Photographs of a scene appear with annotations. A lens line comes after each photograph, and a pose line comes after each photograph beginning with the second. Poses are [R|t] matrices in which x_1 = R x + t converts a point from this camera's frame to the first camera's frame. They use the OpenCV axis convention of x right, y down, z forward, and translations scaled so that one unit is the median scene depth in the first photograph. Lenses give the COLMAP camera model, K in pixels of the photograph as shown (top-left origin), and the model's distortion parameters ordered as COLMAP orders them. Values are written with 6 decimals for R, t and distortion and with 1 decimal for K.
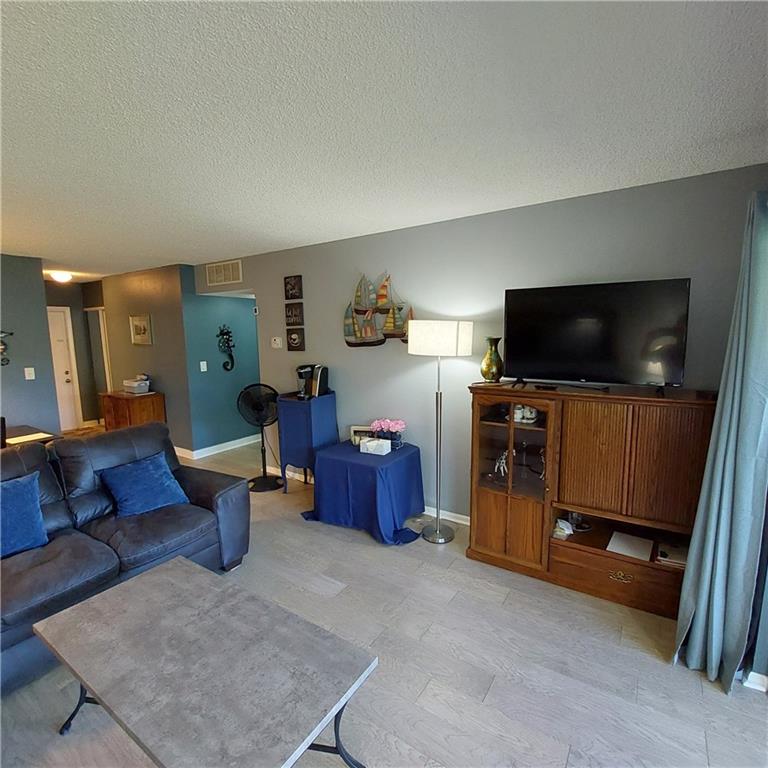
lens RADIAL K [[411.4, 0, 389.3], [0, 411.4, 385.8], [0, 0, 1]] dist [-0.018891, -0.000868]
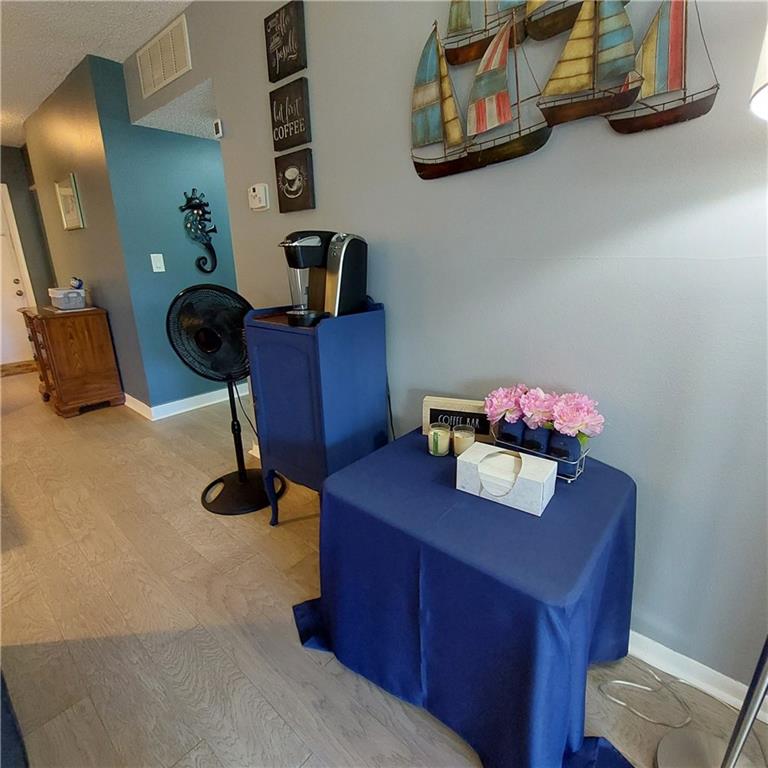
lens RADIAL K [[411.4, 0, 389.3], [0, 411.4, 385.8], [0, 0, 1]] dist [-0.018891, -0.000868]
pose [[0.992218, 0.040655, -0.117685, -0.078899], [-0.019788, 0.984667, 0.173319, 0.022612], [0.122927, -0.169642, 0.977809, 0.616544]]
